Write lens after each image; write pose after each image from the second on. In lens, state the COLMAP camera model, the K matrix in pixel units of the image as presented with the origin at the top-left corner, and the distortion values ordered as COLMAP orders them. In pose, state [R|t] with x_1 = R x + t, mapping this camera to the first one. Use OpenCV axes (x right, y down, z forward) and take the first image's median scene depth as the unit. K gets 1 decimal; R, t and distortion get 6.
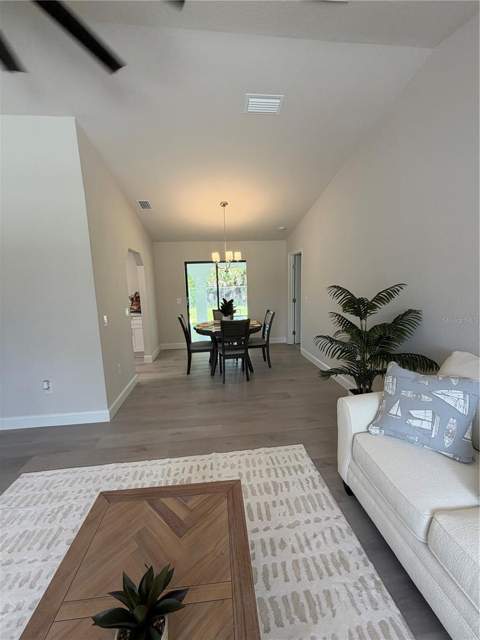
lens RADIAL K [[254.0, 0, 239.2], [0, 254.0, 318.1], [0, 0, 1]] dist [-0.000118, 0.000012]
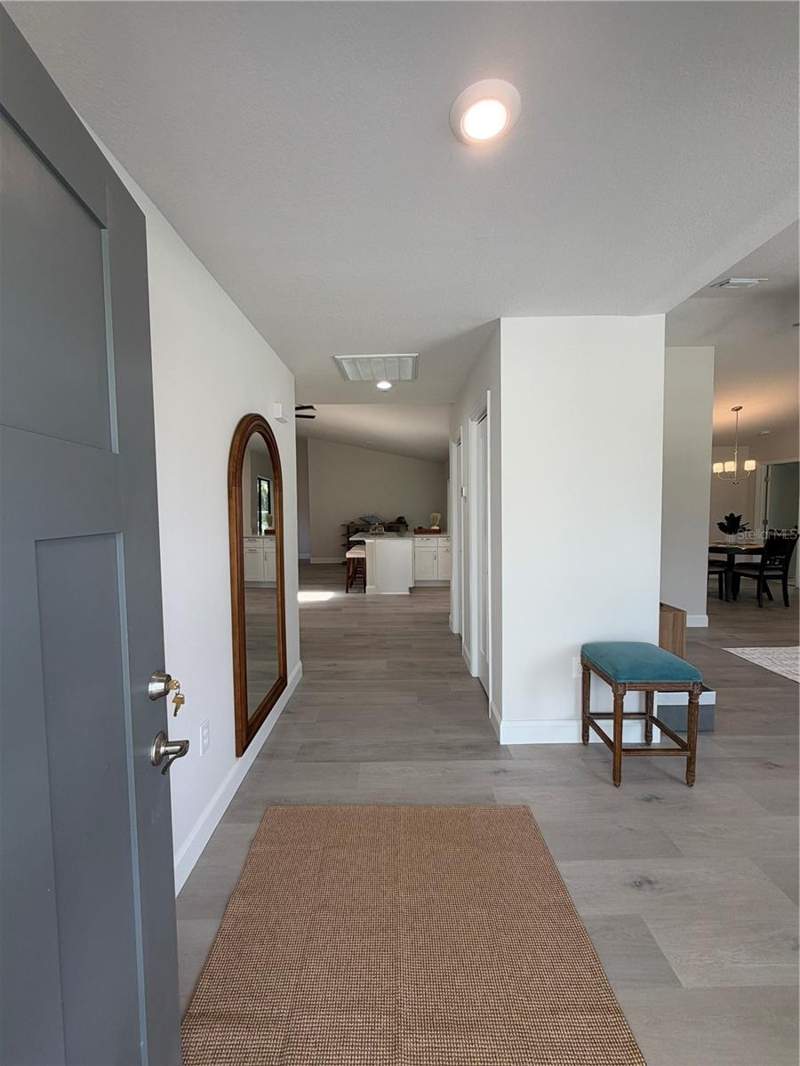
lens RADIAL K [[423.1, 0, 398.6], [0, 423.1, 529.9], [0, 0, 1]] dist [-0.000118, 0.000012]
pose [[0.992750, 0.023053, -0.117968, -1.803457], [-0.032926, 0.996052, -0.082436, 0.236425], [0.115602, 0.085722, 0.989590, -0.979914]]
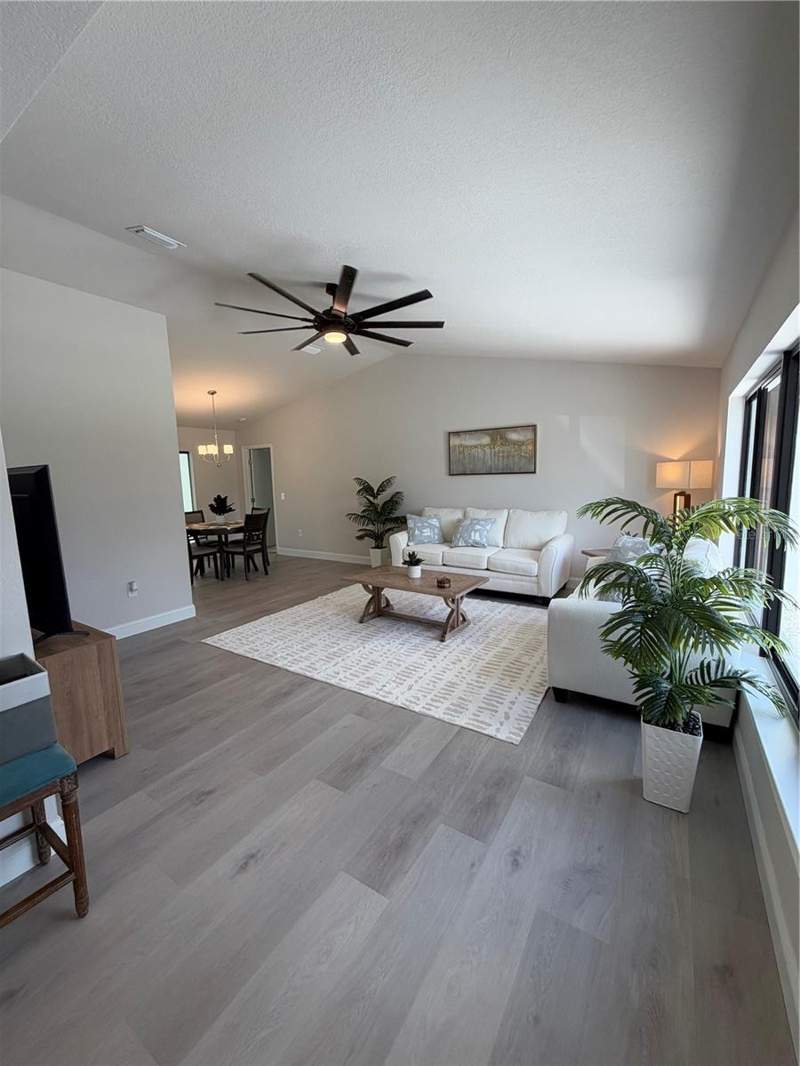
lens RADIAL K [[423.1, 0, 398.6], [0, 423.1, 529.9], [0, 0, 1]] dist [-0.000118, 0.000012]
pose [[0.640934, -0.088345, 0.762495, -1.426759], [0.118091, 0.992877, 0.015773, 0.168388], [-0.758458, 0.079935, 0.646801, -0.781286]]
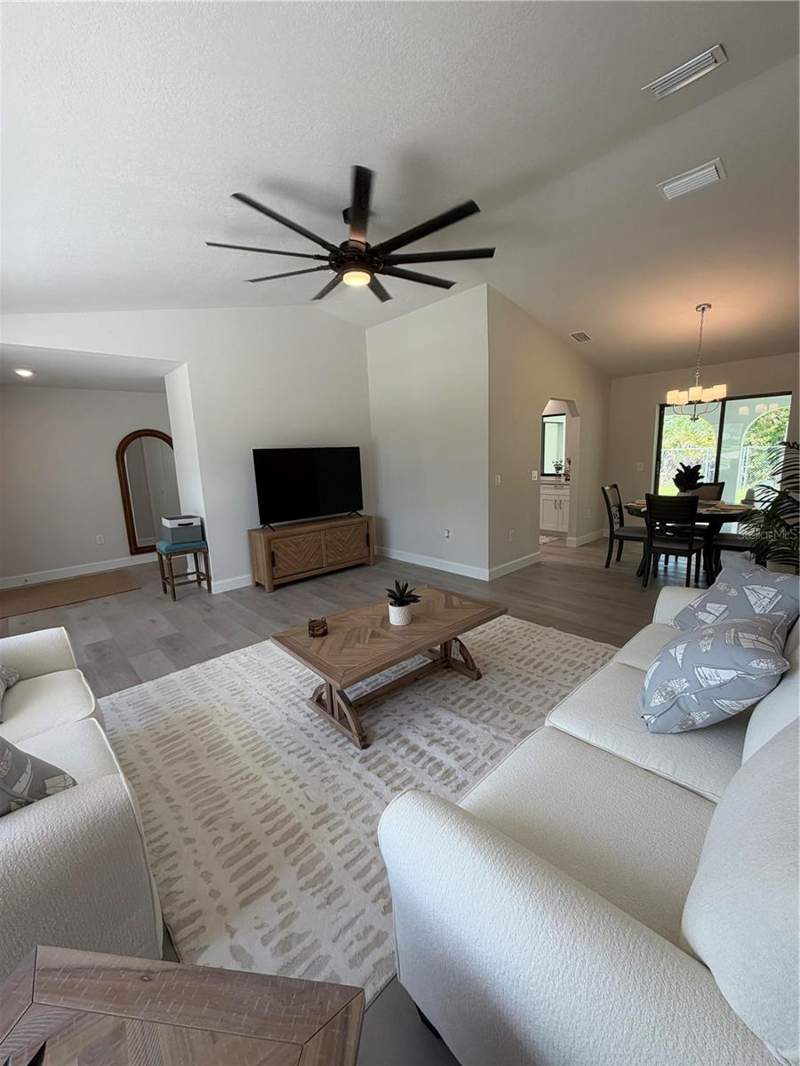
lens RADIAL K [[423.1, 0, 398.6], [0, 423.1, 529.9], [0, 0, 1]] dist [-0.000118, 0.000012]
pose [[0.590162, 0.151665, -0.792910, 0.678239], [-0.093536, 0.988425, 0.119444, 0.044581], [0.801848, 0.003674, 0.597517, -0.336125]]
